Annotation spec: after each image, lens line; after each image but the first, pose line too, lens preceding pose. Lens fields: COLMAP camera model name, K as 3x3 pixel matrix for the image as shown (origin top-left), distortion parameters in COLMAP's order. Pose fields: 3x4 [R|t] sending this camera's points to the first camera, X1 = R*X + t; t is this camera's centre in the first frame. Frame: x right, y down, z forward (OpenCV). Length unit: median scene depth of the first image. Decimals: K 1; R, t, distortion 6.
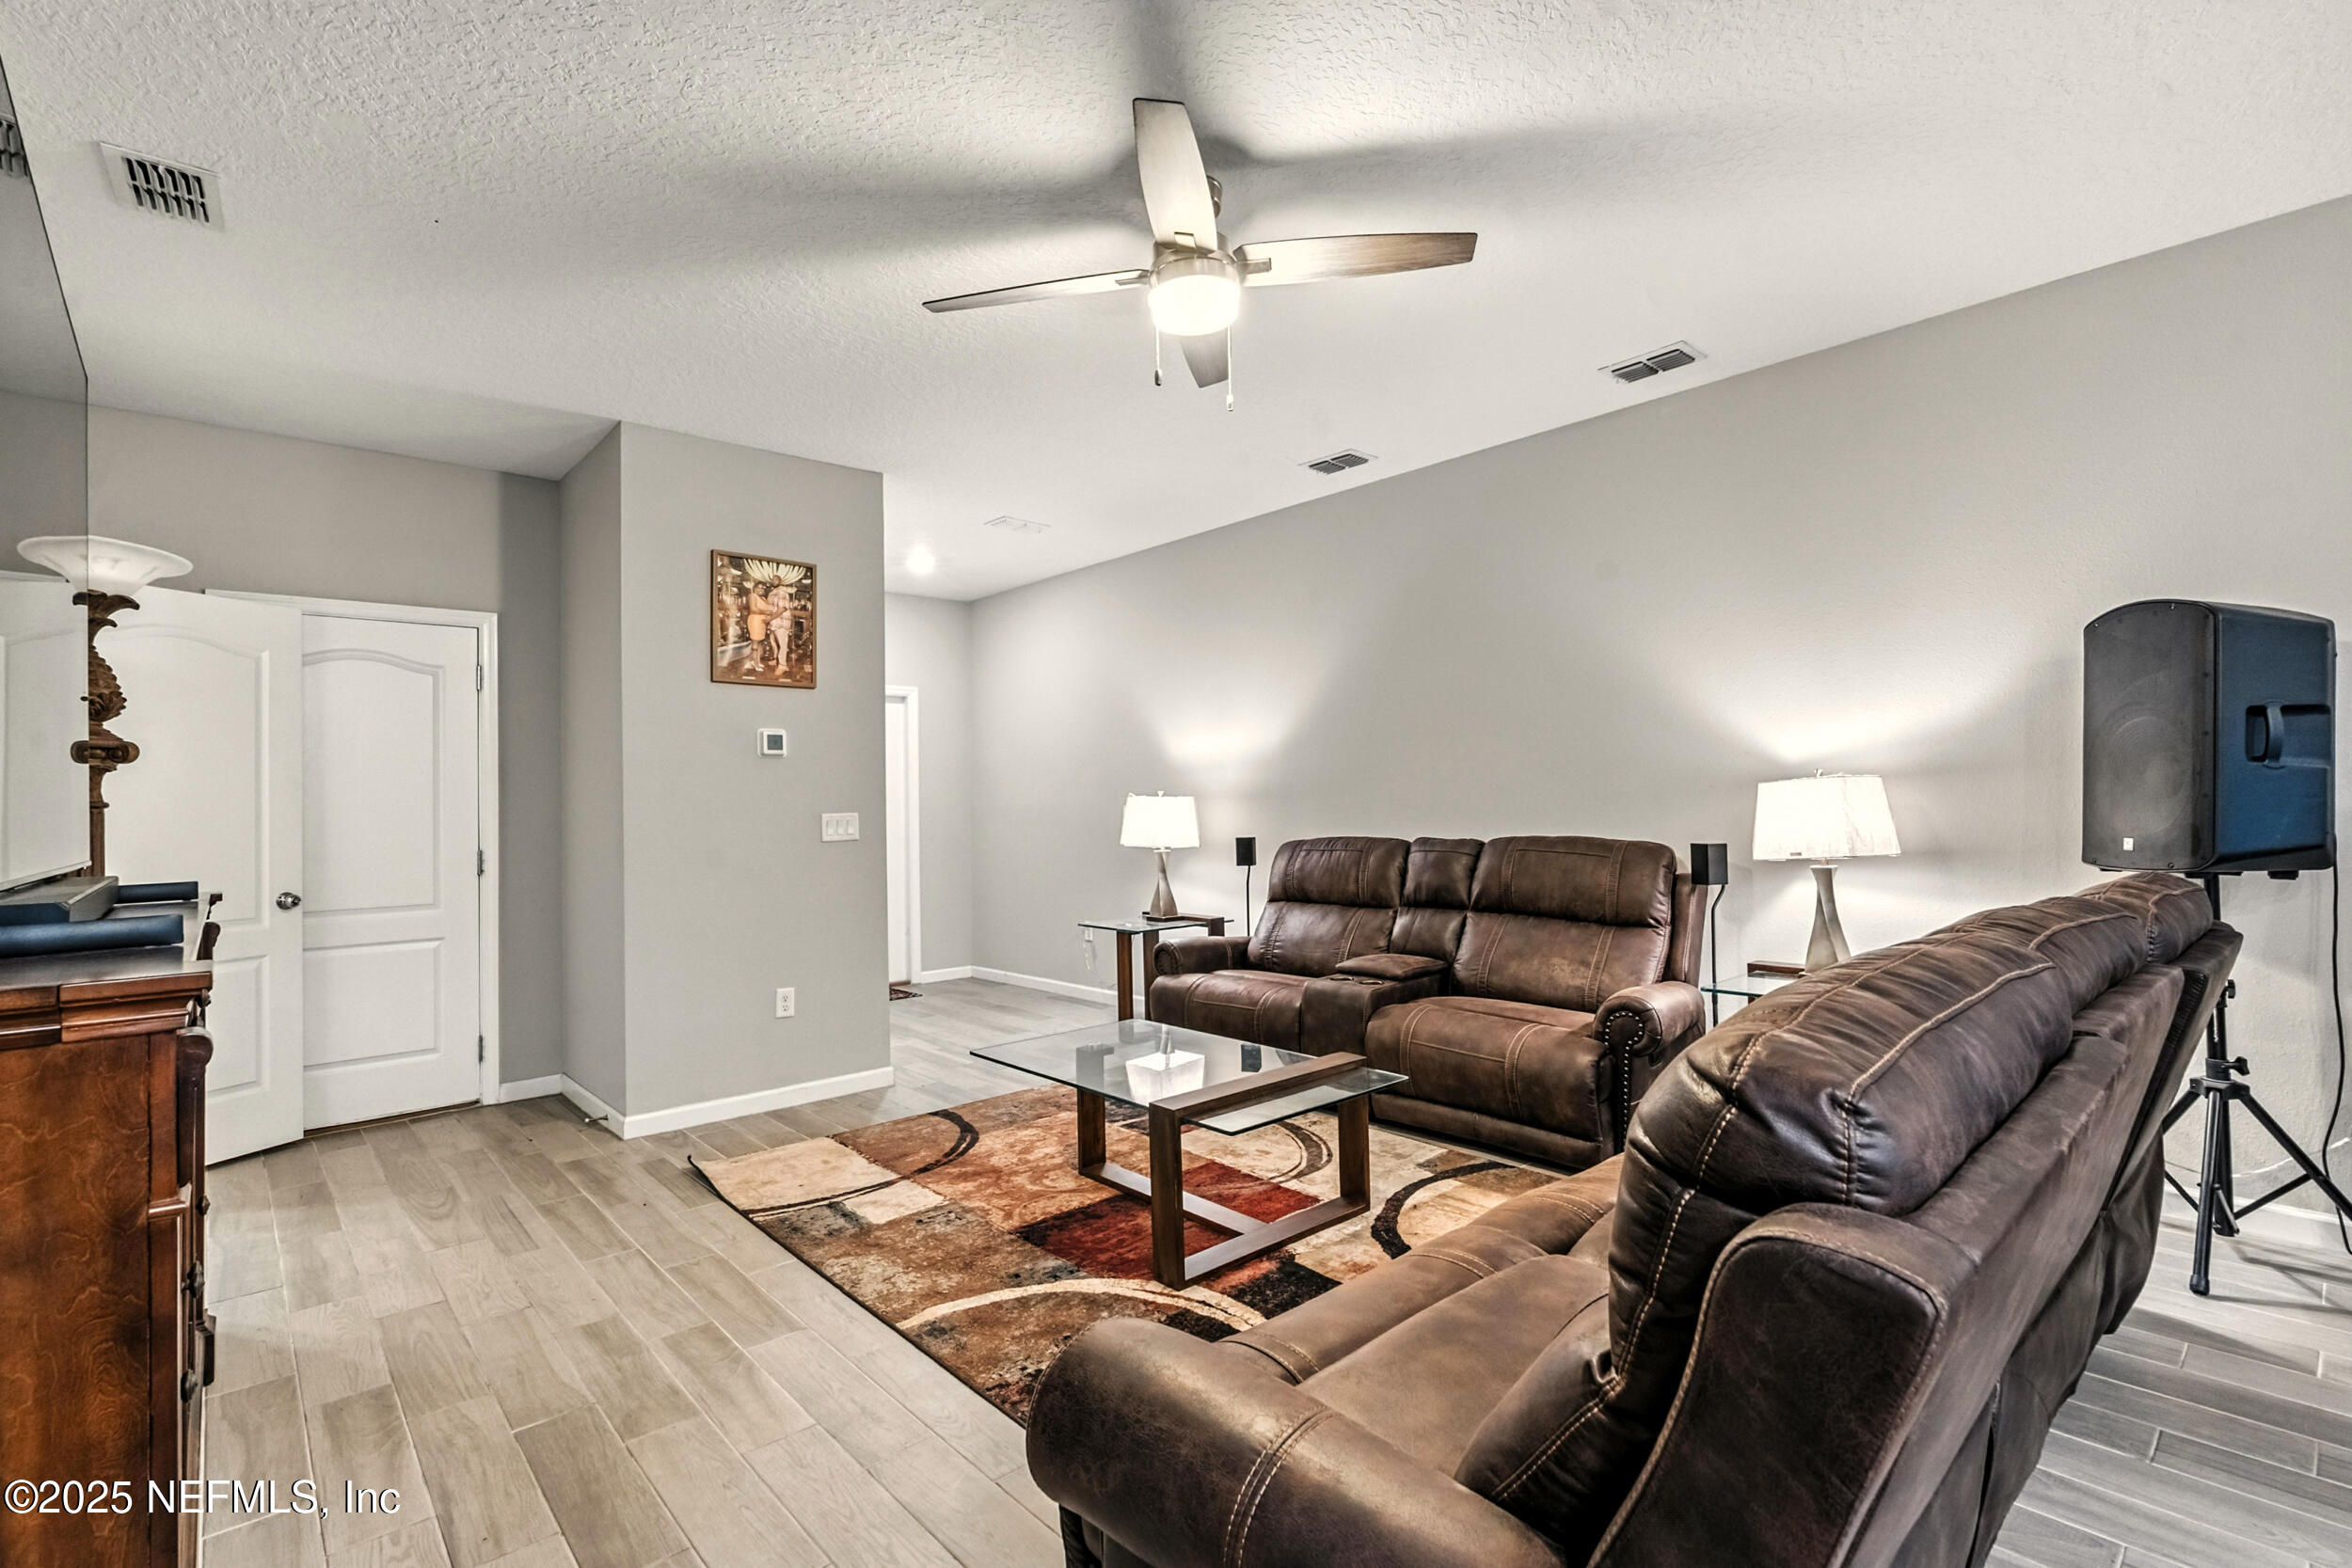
lens RADIAL K [[1066.8, 0, 1169.8], [0, 1066.8, 771.6], [0, 0, 1]] dist [-0.008349, 0.003413]
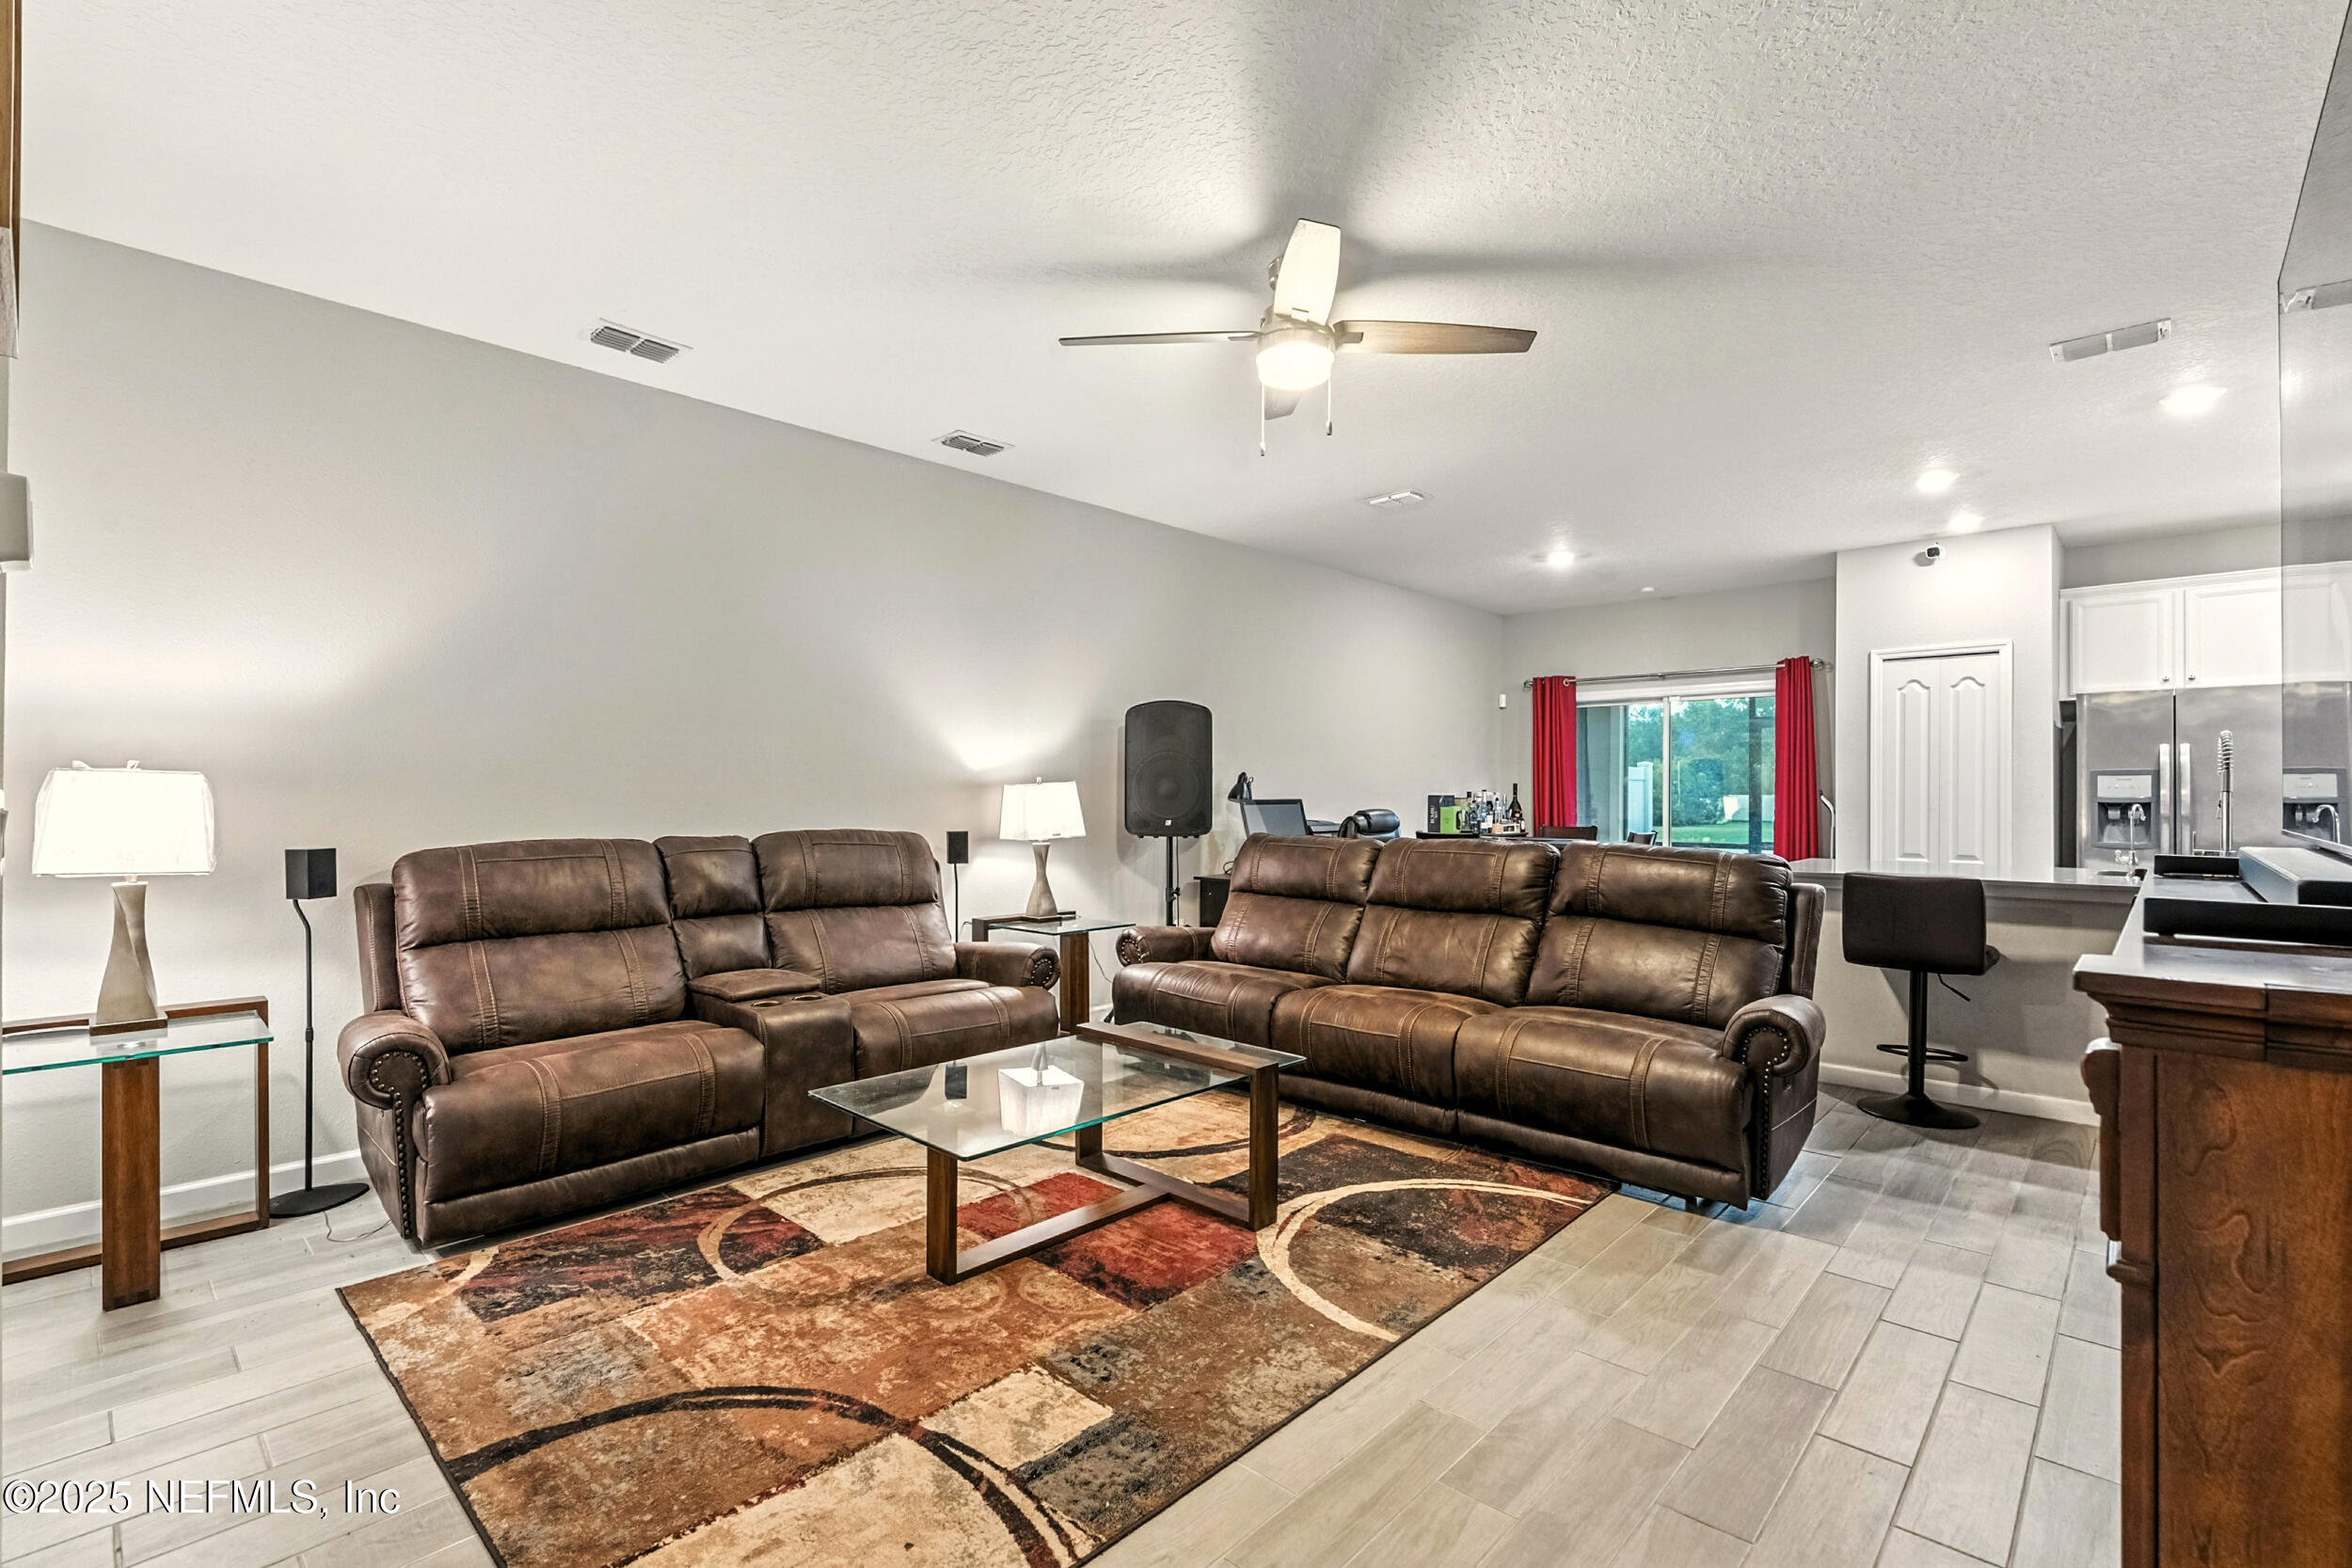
lens RADIAL K [[1066.8, 0, 1173.0], [0, 1066.8, 792.3], [0, 0, 1]] dist [-0.008349, 0.003413]
pose [[-0.088071, 0.022287, 0.995865, -0.851671], [-0.032657, 0.999148, -0.025248, 0.048411], [-0.995579, -0.034746, -0.087268, 0.929950]]
